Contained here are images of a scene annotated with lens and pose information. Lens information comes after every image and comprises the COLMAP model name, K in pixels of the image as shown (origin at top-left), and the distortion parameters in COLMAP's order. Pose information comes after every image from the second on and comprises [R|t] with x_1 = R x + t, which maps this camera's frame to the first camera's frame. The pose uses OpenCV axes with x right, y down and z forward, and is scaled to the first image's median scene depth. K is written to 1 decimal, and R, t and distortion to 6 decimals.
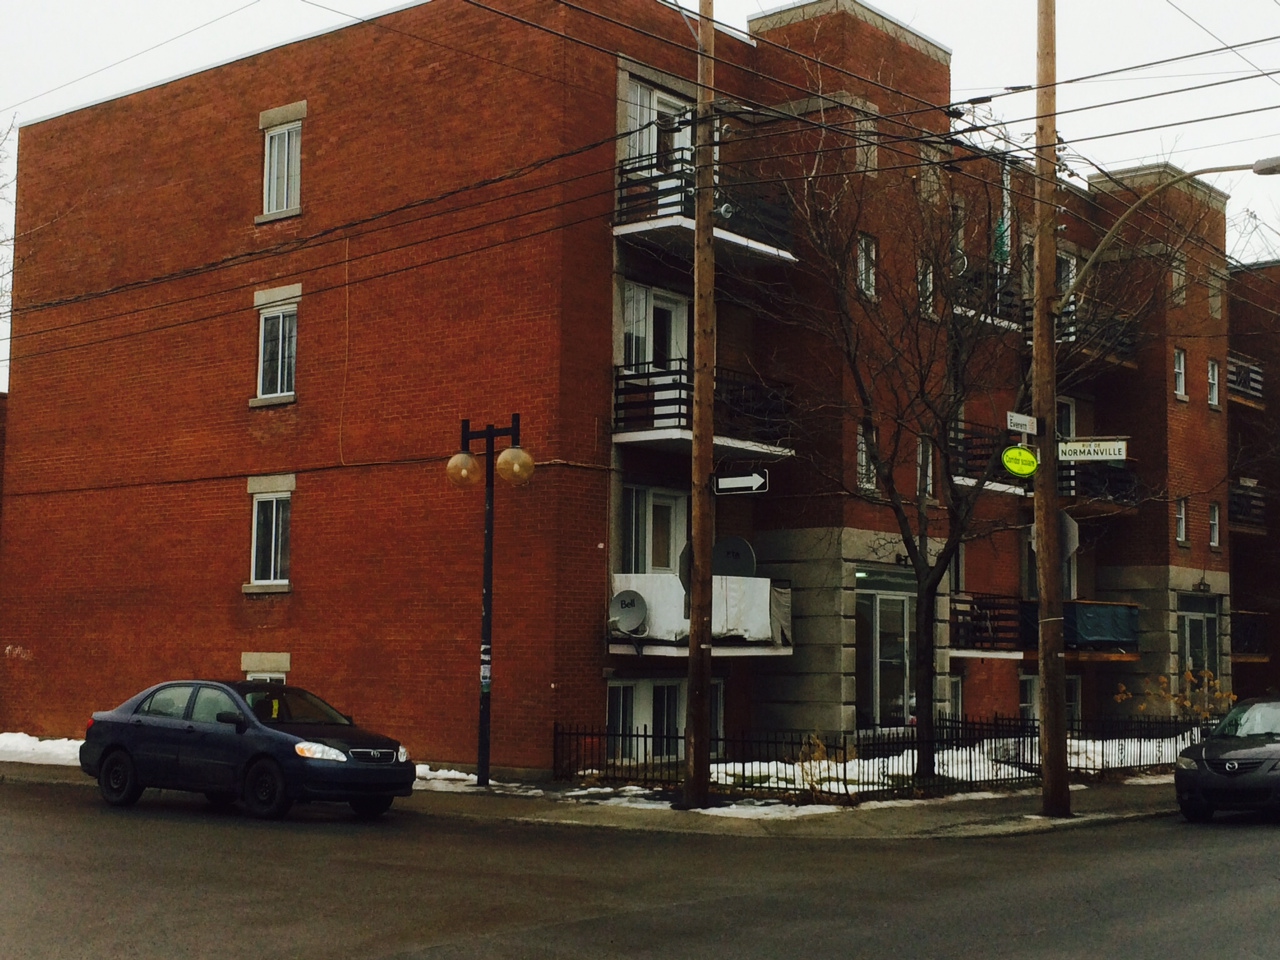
lens RADIAL K [[1816.1, 0, 640.2], [0, 1816.1, 483.9], [0, 0, 1]] dist [0.003851, 0.000000]
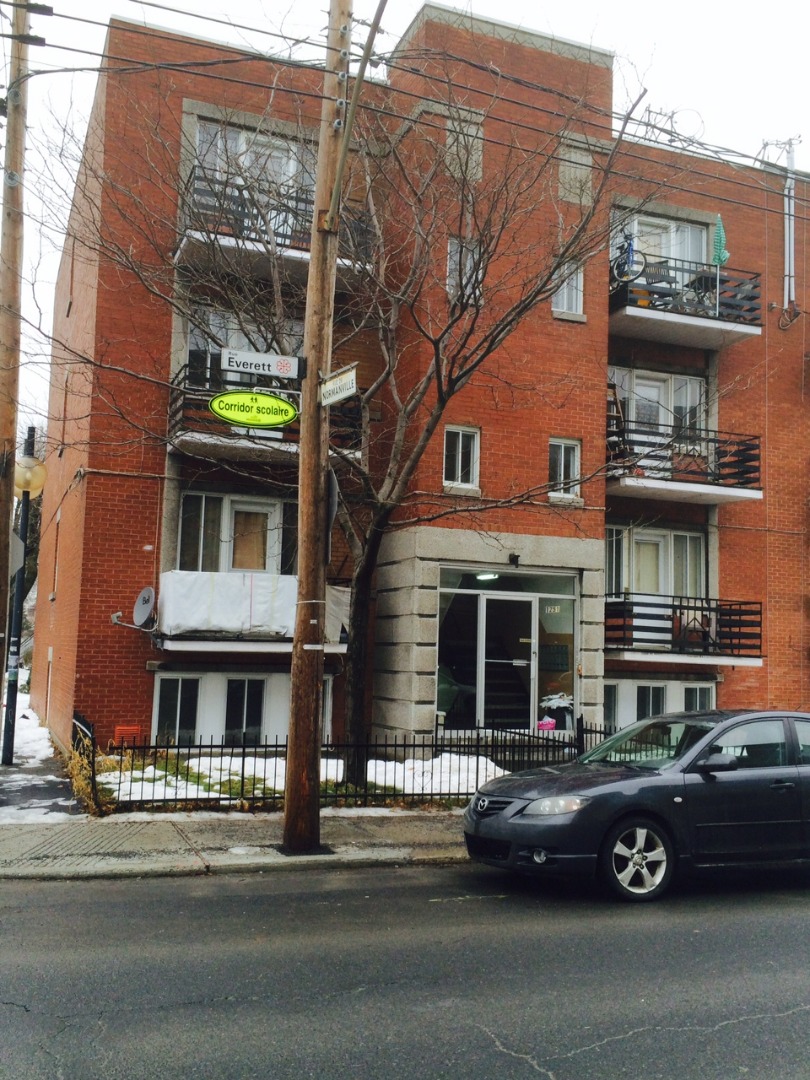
lens RADIAL K [[1079.2, 0, 404.7], [0, 1079.2, 534.7], [0, 0, 1]] dist [0.073010, 0.000000]
pose [[0.874593, -0.040094, -0.483198, 0.397857], [0.025812, 0.999012, -0.036175, 0.050379], [0.484171, 0.019166, 0.874763, 0.477920]]
